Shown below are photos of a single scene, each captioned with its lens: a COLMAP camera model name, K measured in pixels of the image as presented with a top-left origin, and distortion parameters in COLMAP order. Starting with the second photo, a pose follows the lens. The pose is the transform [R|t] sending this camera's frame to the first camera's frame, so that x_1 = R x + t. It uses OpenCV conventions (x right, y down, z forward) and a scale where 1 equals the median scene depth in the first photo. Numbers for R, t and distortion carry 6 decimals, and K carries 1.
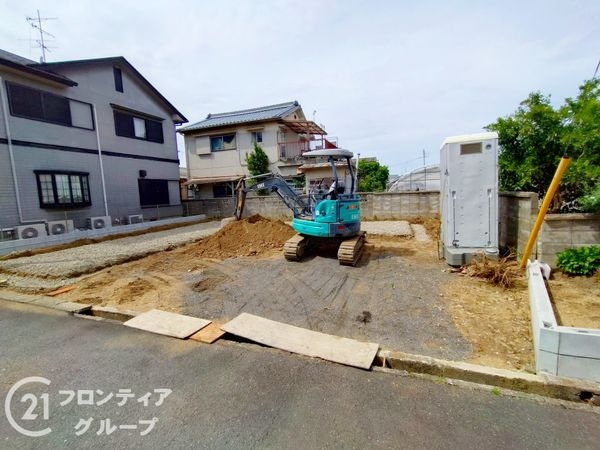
lens RADIAL K [[264.5, 0, 300.9], [0, 264.5, 221.5], [0, 0, 1]] dist [0.008322, -0.006518]
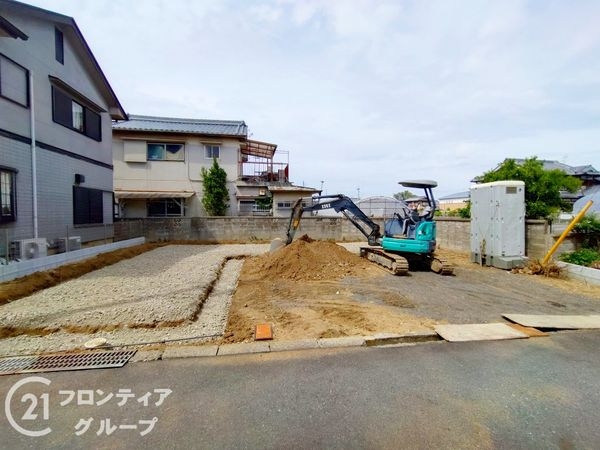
lens RADIAL K [[267.0, 0, 300.0], [0, 267.0, 225.0], [0, 0, 1]] dist [-0.001154, -0.000236]
pose [[0.877306, 0.022006, 0.479427, -0.497158], [0.016702, 0.996943, -0.076324, 0.008532], [-0.479641, 0.074967, 0.874257, 0.114585]]
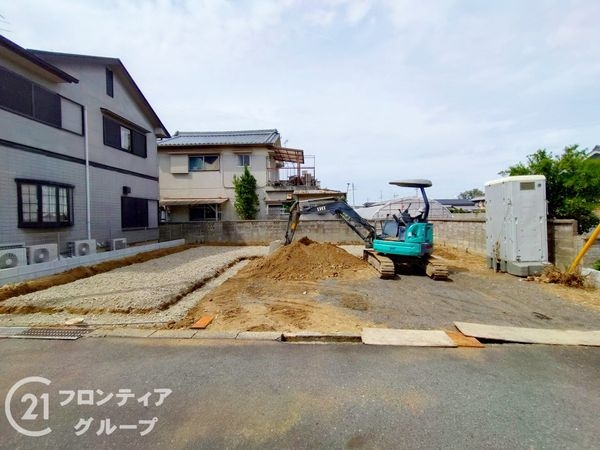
lens RADIAL K [[266.2, 0, 300.7], [0, 266.2, 224.2], [0, 0, 1]] dist [-0.000709, -0.000455]
pose [[0.957794, 0.019539, 0.286791, -0.359563], [0.007084, 0.995780, -0.091498, 0.012654], [-0.287368, 0.089668, 0.953614, 0.031490]]
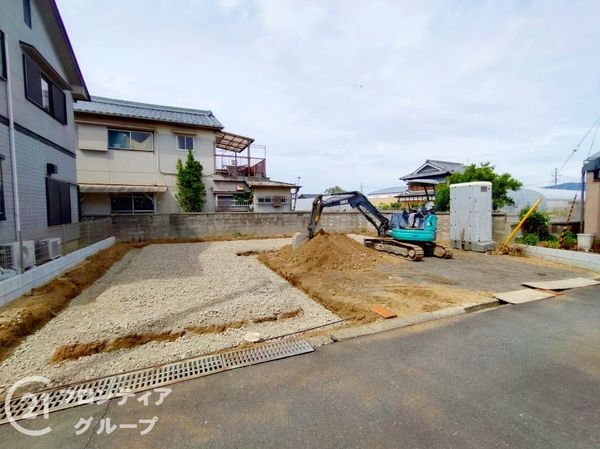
lens RADIAL K [[269.0, 0, 300.0], [0, 269.0, 224.5], [0, 0, 1]] dist [0.000114, 0.000562]
pose [[0.732755, -0.004156, 0.680480, -0.714640], [0.052234, 0.997375, -0.050155, 0.002917], [-0.678485, 0.072295, 0.731048, 0.219919]]
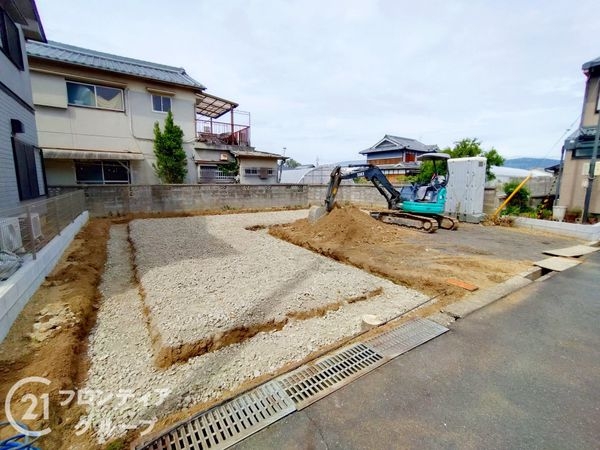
lens RADIAL K [[267.2, 0, 296.3], [0, 267.2, 221.0], [0, 0, 1]] dist [-0.001058, 0.000124]
pose [[0.615242, -0.072738, 0.784976, -0.805904], [0.057658, 0.997219, 0.047214, -0.008804], [-0.786227, 0.016212, 0.617725, 0.372330]]
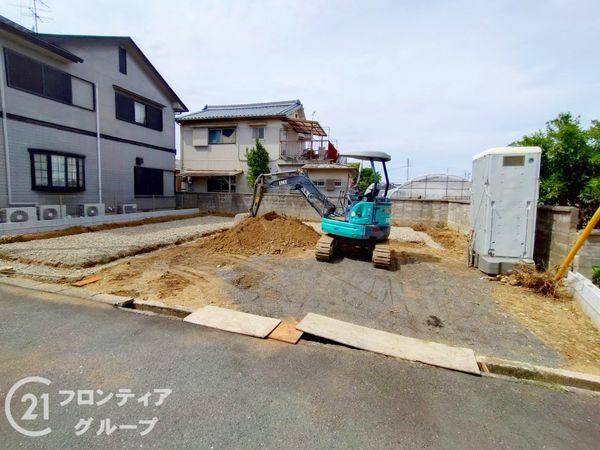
lens RADIAL K [[269.0, 0, 296.8], [0, 269.0, 217.3], [0, 0, 1]] dist [0.000291, 0.000165]
pose [[0.995633, 0.061918, 0.069860, -0.110933], [-0.060497, 0.997920, -0.022275, 0.007745], [-0.071094, 0.017951, 0.997308, 0.008048]]
